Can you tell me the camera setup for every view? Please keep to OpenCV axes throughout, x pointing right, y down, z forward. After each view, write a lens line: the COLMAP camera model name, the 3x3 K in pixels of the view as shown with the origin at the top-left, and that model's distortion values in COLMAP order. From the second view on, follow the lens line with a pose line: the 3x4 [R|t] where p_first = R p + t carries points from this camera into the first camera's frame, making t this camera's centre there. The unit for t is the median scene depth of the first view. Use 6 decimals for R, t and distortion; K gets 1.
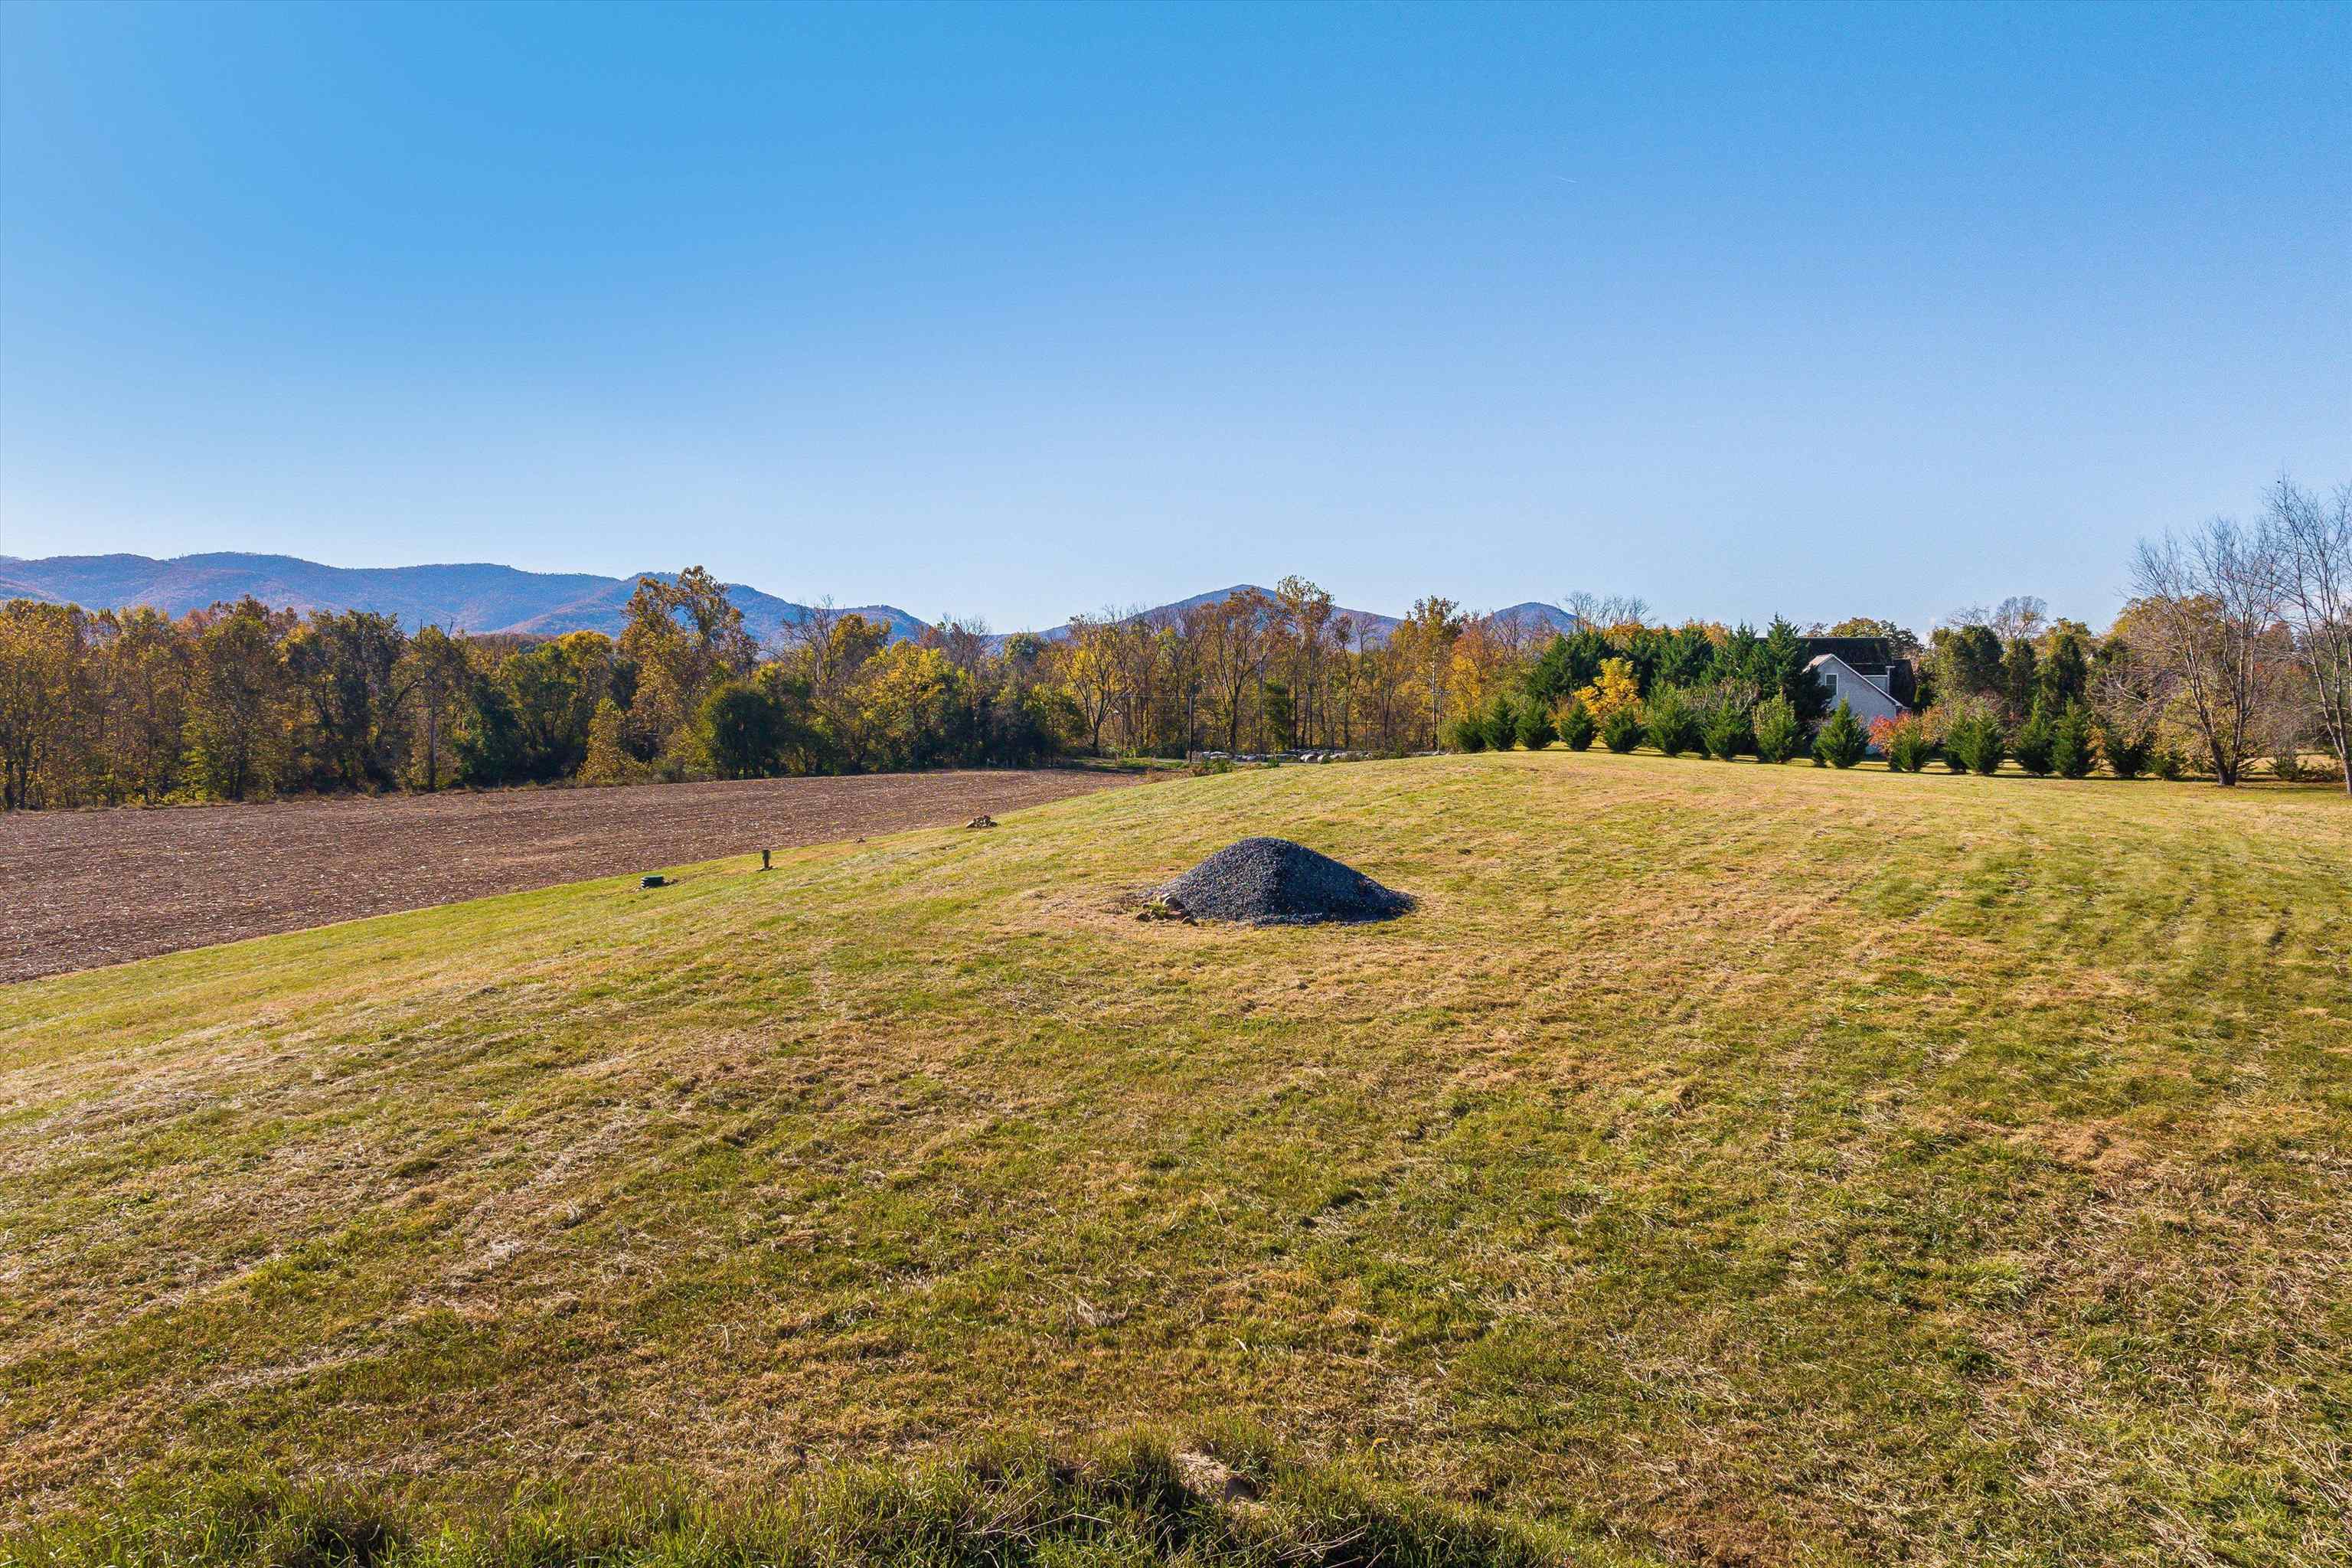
lens RADIAL K [[1656.1, 0, 1193.2], [0, 1656.1, 803.5], [0, 0, 1]] dist [-0.041857, 0.004656]
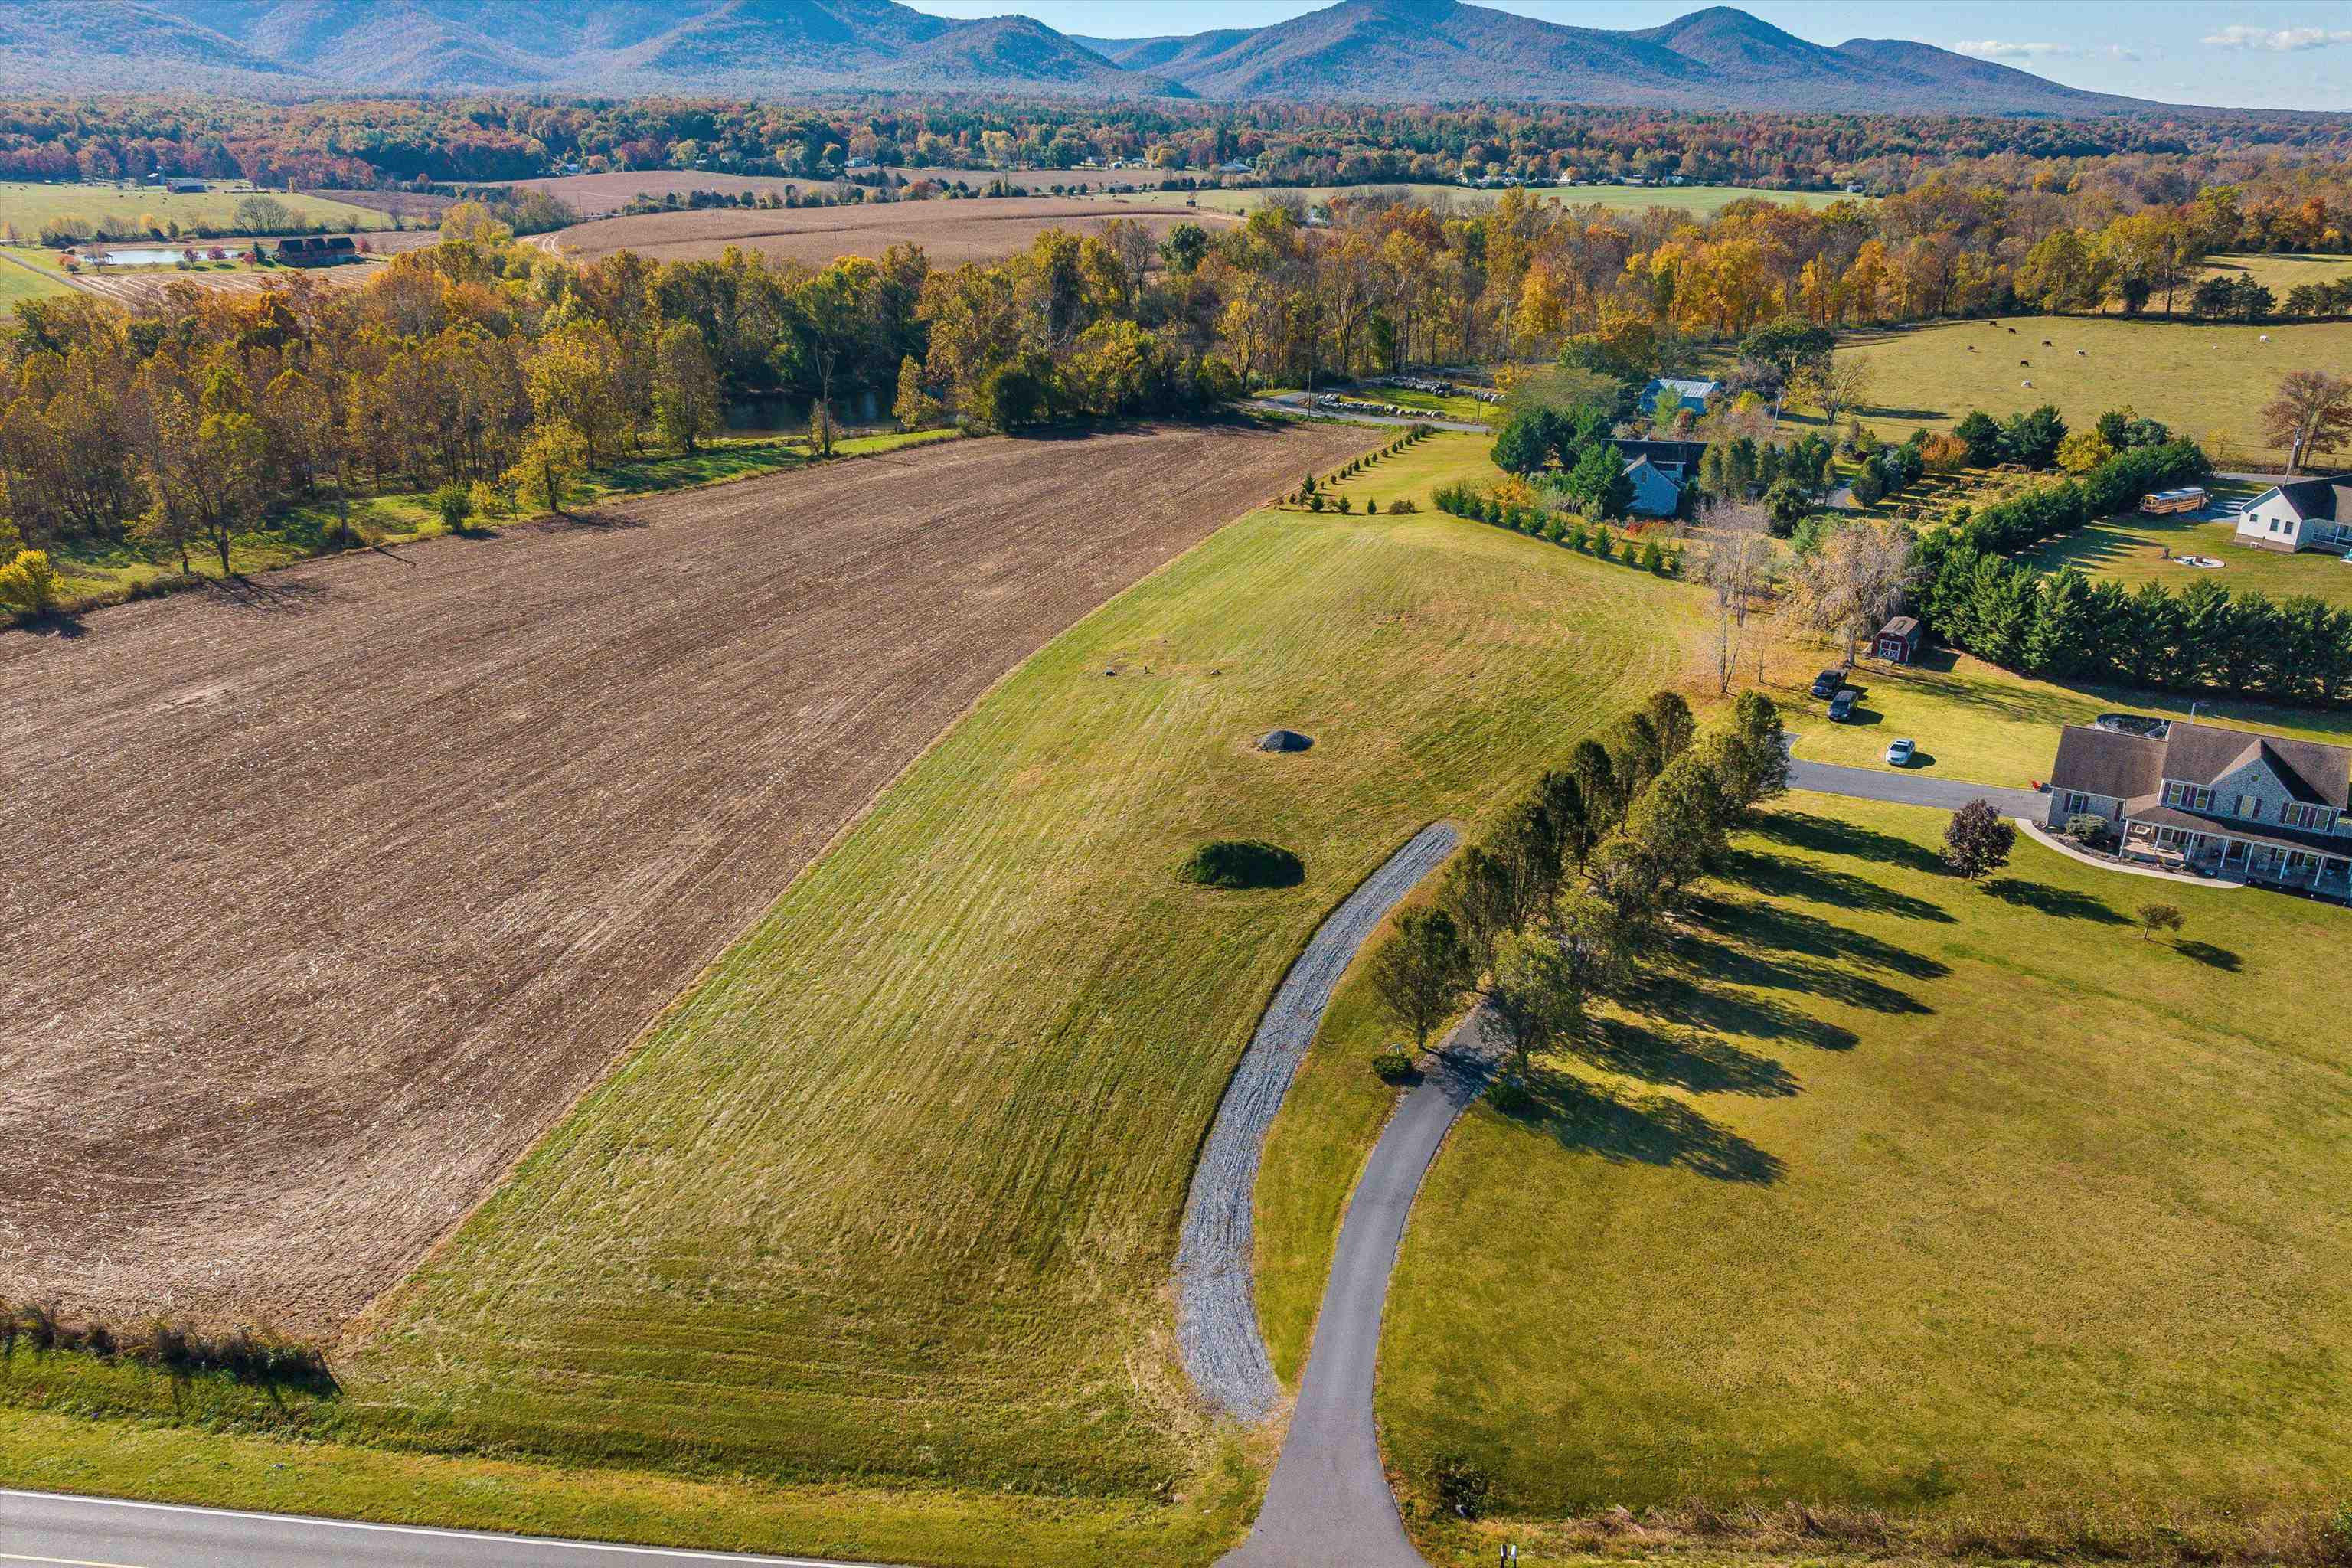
lens RADIAL K [[1656.1, 0, 1177.7], [0, 1656.1, 781.1], [0, 0, 1]] dist [-0.041857, 0.004656]
pose [[0.995512, 0.032806, -0.088763, 0.019898], [-0.002457, 0.946631, 0.322309, -0.165070], [0.094600, -0.320644, 0.942464, -0.432757]]
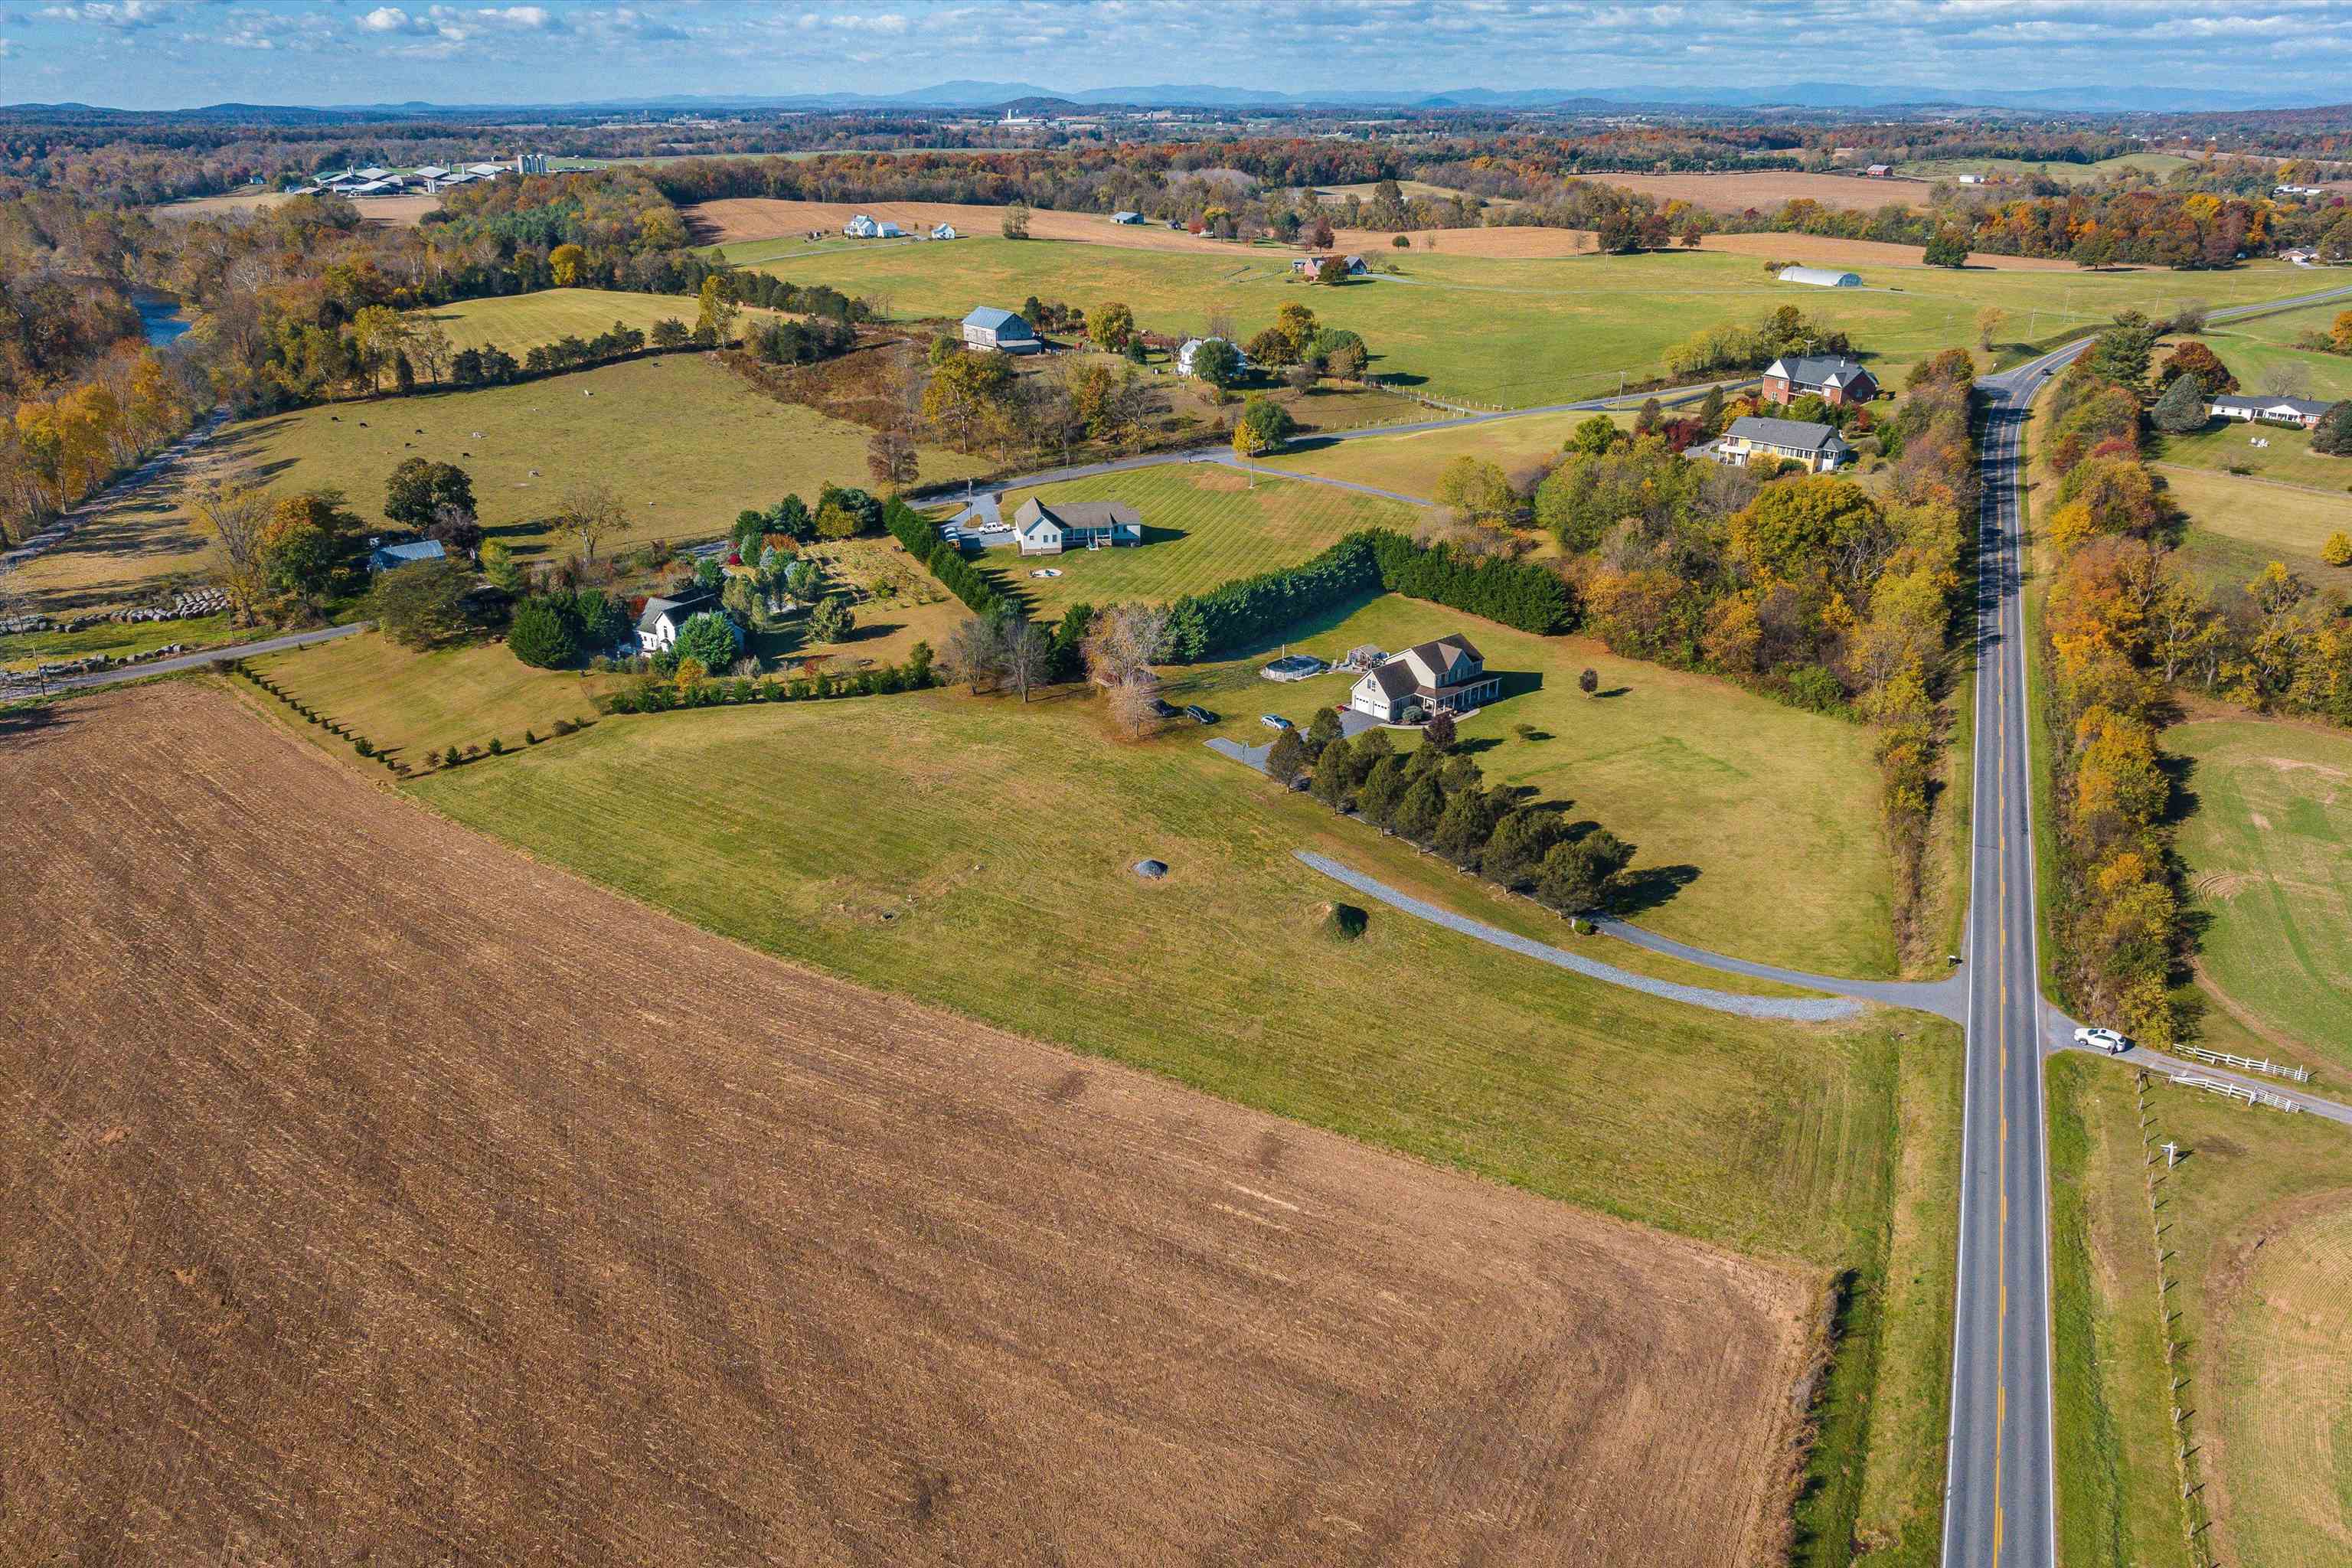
lens RADIAL K [[1656.1, 0, 1185.0], [0, 1656.1, 786.4], [0, 0, 1]] dist [-0.041857, 0.004656]
pose [[0.369922, -0.354604, 0.858728, -0.639246], [0.044169, 0.929962, 0.364992, -0.311142], [-0.928012, -0.097090, 0.359676, -0.175516]]
